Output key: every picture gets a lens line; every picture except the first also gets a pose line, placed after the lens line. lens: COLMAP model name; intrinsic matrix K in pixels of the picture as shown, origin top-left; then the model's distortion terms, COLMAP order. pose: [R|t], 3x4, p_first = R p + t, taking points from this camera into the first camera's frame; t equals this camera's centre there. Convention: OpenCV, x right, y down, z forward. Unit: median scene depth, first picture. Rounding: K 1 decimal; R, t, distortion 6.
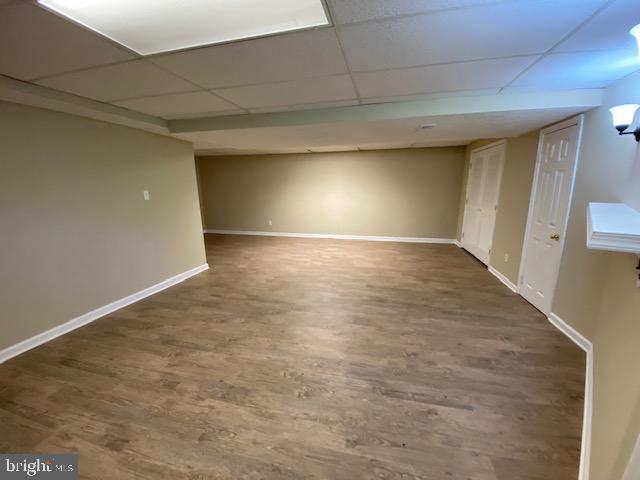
lens RADIAL K [[258.3, 0, 320.0], [0, 258.3, 240.0], [0, 0, 1]] dist [0.026385, -0.021229]
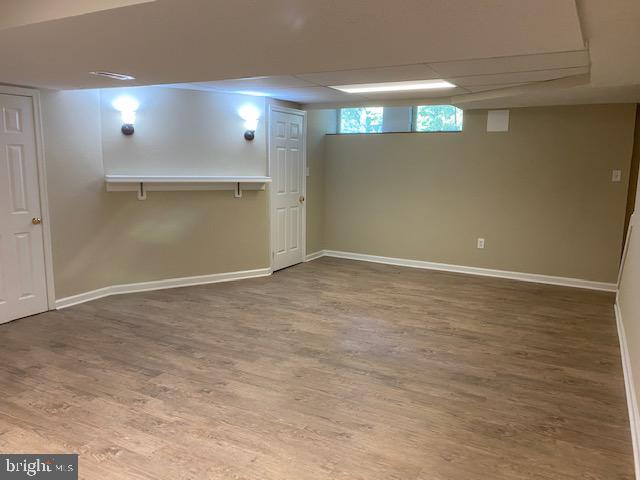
lens RADIAL K [[487.5, 0, 320.0], [0, 487.5, 240.0], [0, 0, 1]] dist [0.059124, 0.001134]
pose [[-0.964976, -0.048921, 0.257735, -0.493194], [0.045796, 0.935958, 0.349120, -0.539667], [-0.258308, 0.348696, -0.900937, 2.513620]]
